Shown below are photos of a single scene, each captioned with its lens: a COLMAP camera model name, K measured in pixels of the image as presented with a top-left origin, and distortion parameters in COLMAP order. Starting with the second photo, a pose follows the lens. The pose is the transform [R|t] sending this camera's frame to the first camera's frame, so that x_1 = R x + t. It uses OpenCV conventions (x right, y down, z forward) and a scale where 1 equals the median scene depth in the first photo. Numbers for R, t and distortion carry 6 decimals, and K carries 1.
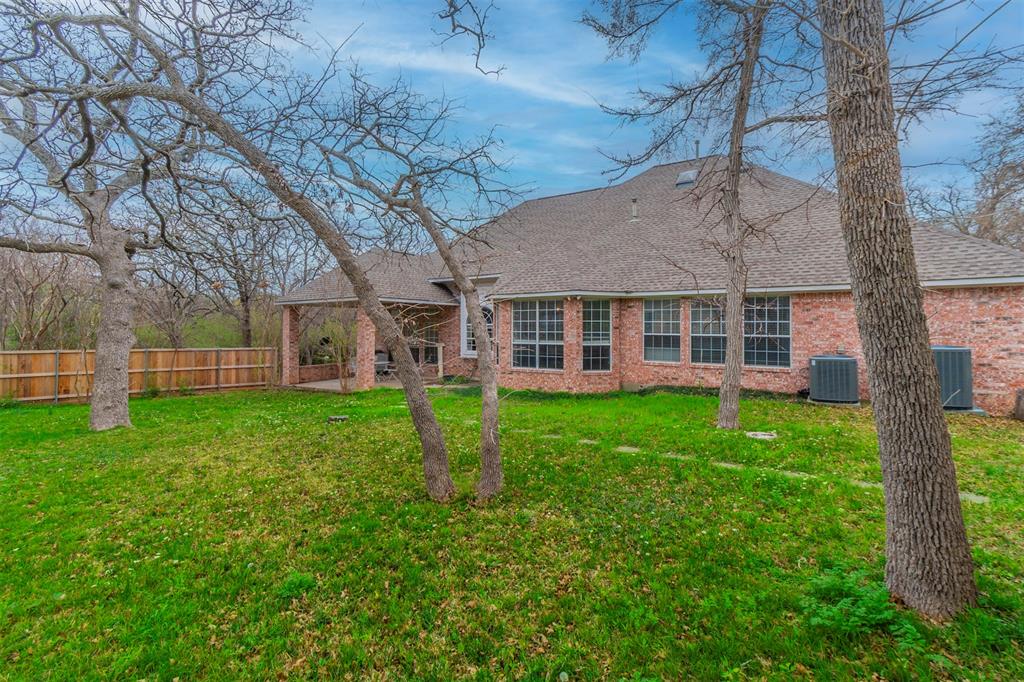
lens RADIAL K [[471.4, 0, 501.5], [0, 471.4, 311.6], [0, 0, 1]] dist [-0.000185, -0.000201]
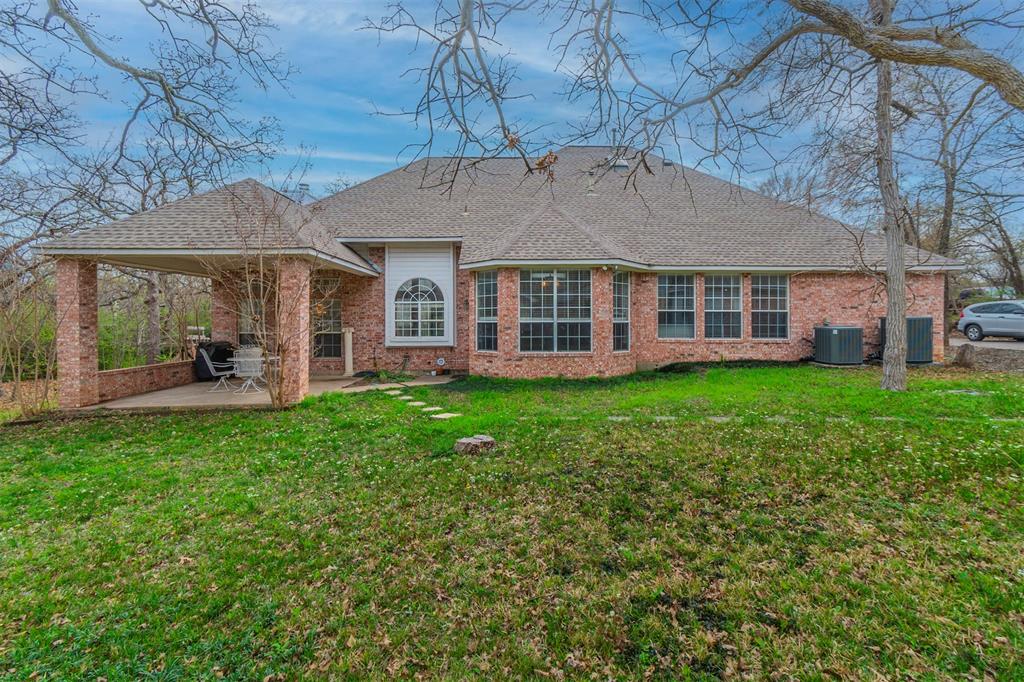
lens RADIAL K [[471.4, 0, 501.5], [0, 471.4, 311.6], [0, 0, 1]] dist [-0.000185, -0.000201]
pose [[0.819313, 0.012189, 0.573217, -0.498705], [-0.015748, 0.999875, 0.001248, 0.053022], [-0.573131, -0.010049, 0.819402, 0.394506]]
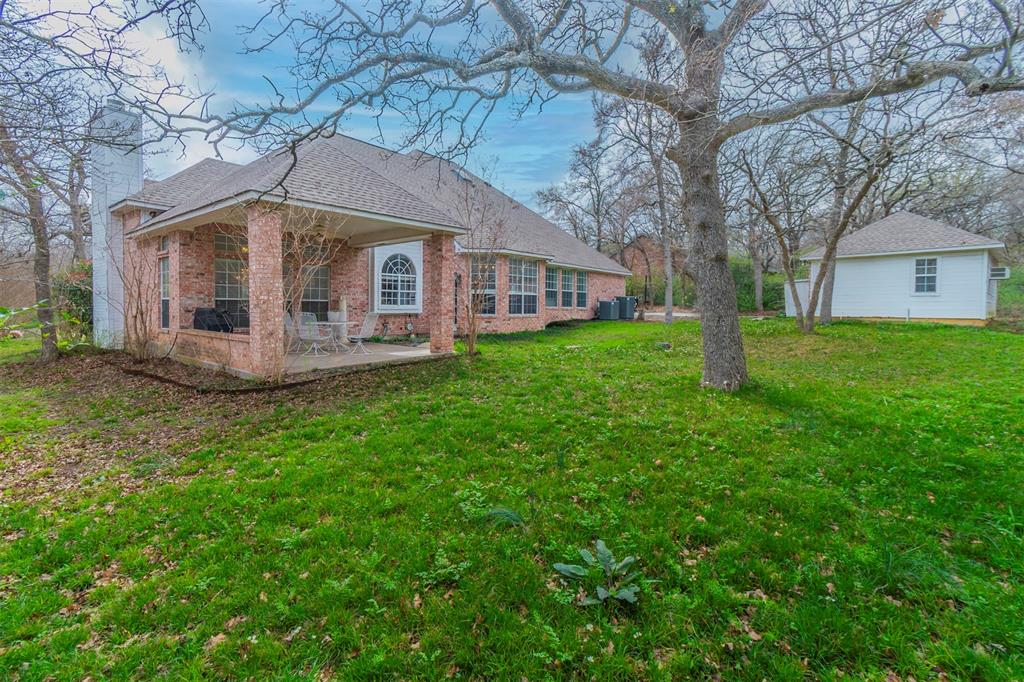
lens RADIAL K [[471.4, 0, 501.5], [0, 471.4, 311.6], [0, 0, 1]] dist [-0.000185, -0.000201]
pose [[0.095739, -0.006746, 0.995384, -1.211595], [-0.035267, 0.999326, 0.010165, 0.107736], [-0.994782, -0.036077, 0.095436, 0.981054]]
